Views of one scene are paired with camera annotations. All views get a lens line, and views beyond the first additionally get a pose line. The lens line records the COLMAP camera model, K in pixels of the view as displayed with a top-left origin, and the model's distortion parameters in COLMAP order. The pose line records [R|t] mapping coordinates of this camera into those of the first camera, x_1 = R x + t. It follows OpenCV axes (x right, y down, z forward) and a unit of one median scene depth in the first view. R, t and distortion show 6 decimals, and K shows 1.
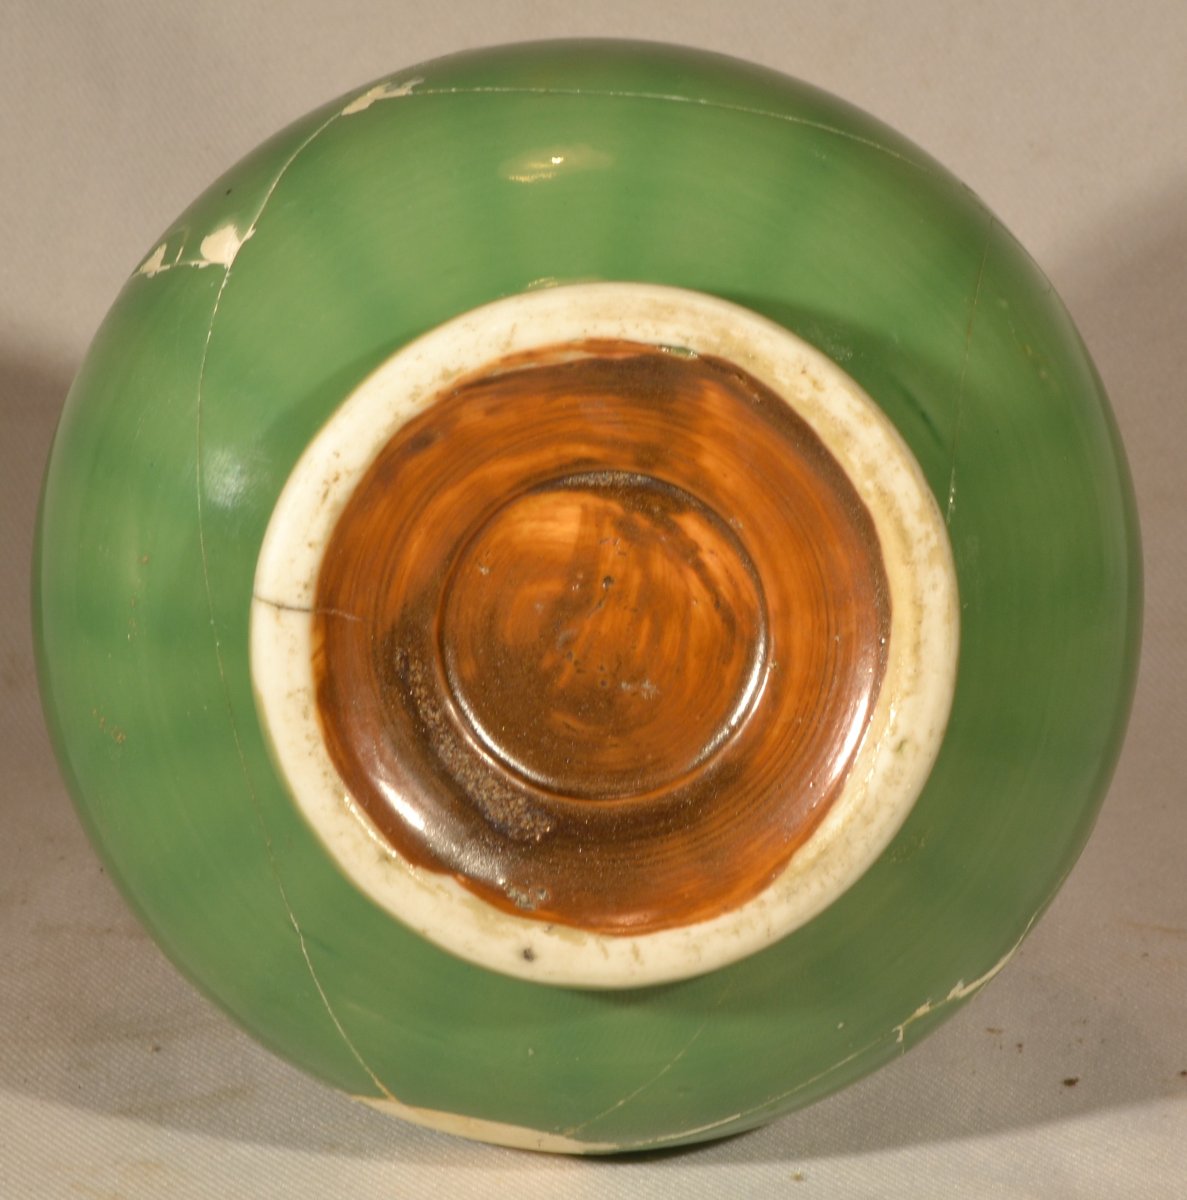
lens RADIAL K [[4378.8, 0, 593.5], [0, 4378.8, 600.0], [0, 0, 1]] dist [0.065728, -0.889084]
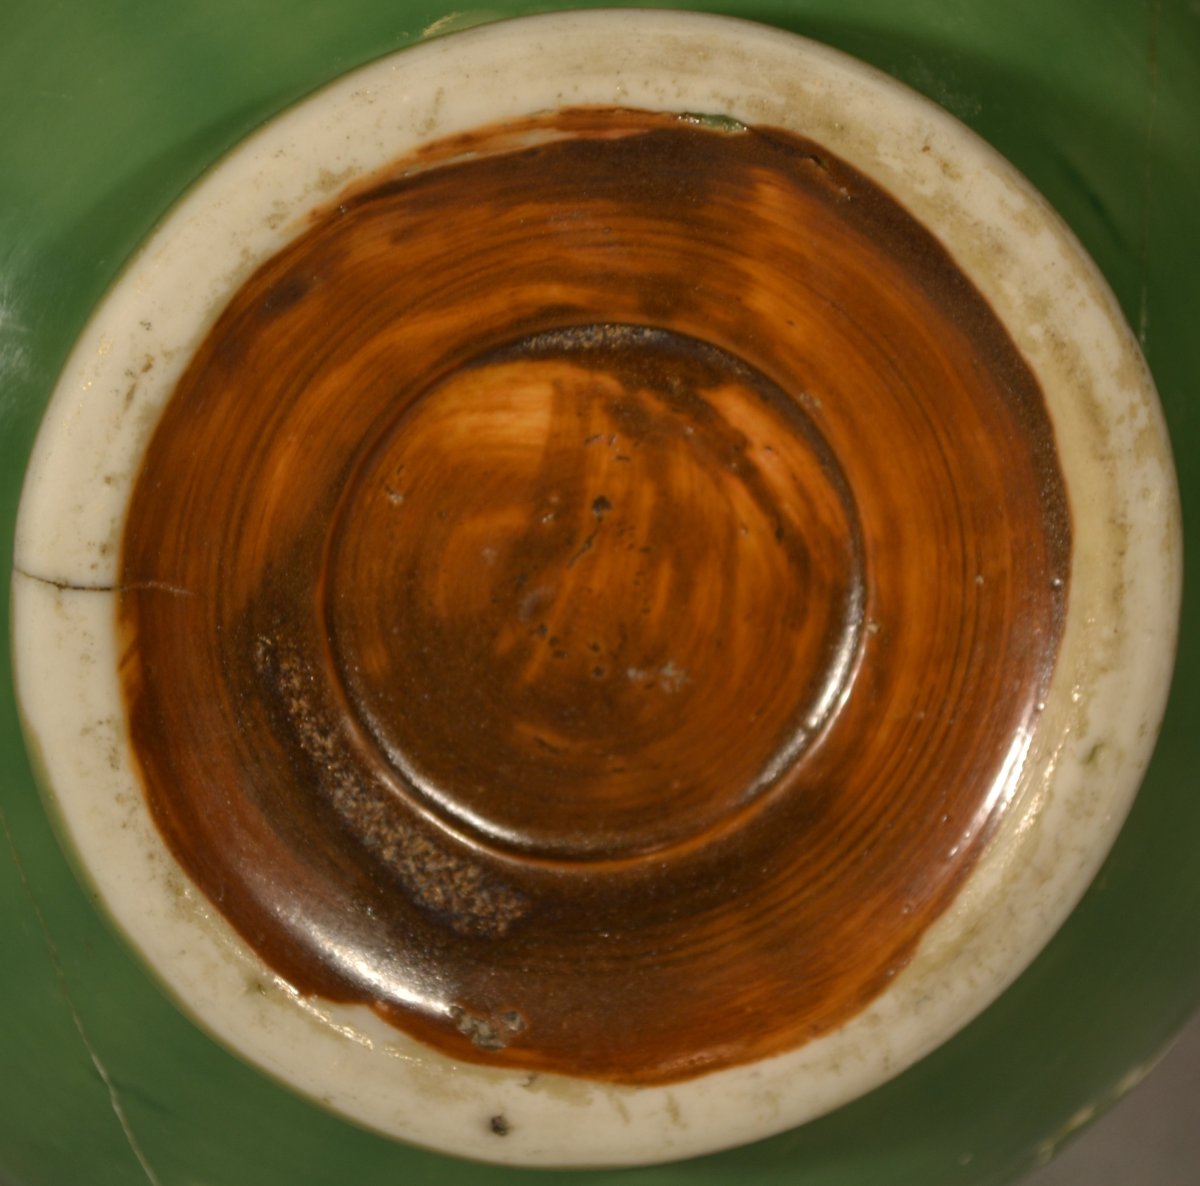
lens RADIAL K [[4378.8, 0, 600.0], [0, 4378.8, 593.0], [0, 0, 1]] dist [0.065728, -0.889084]
pose [[0.995228, -0.050459, 0.083515, -0.047971], [0.042840, 0.994962, 0.090637, -0.047106], [-0.087667, -0.086627, 0.992376, 0.401653]]
